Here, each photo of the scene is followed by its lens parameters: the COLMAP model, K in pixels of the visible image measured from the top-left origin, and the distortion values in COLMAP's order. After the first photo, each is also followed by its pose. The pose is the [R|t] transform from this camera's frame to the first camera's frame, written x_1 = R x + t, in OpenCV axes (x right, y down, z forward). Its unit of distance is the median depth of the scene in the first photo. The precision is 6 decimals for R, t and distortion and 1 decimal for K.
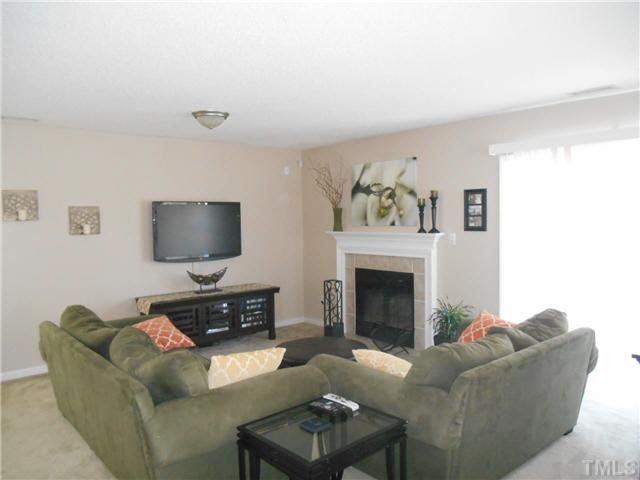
lens RADIAL K [[487.7, 0, 322.4], [0, 487.7, 237.9], [0, 0, 1]] dist [-0.034778, 0.012574]
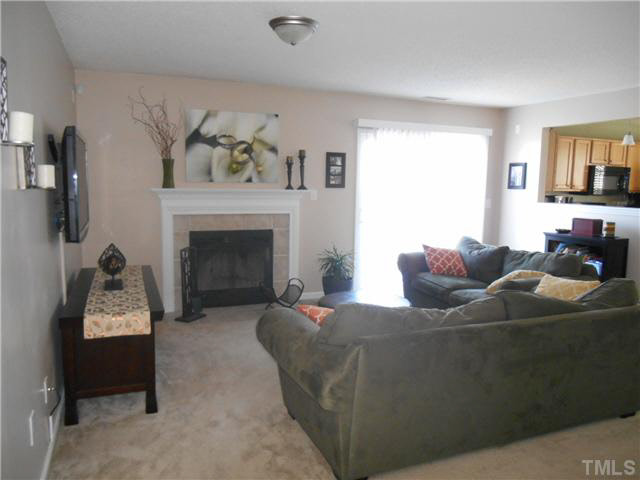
lens RADIAL K [[487.7, 0, 322.4], [0, 487.7, 237.9], [0, 0, 1]] dist [-0.034778, 0.012574]
pose [[0.323994, -0.093798, 0.941398, -0.730303], [0.014140, 0.995442, 0.094316, -0.004474], [-0.945953, -0.017246, 0.323844, 0.559584]]
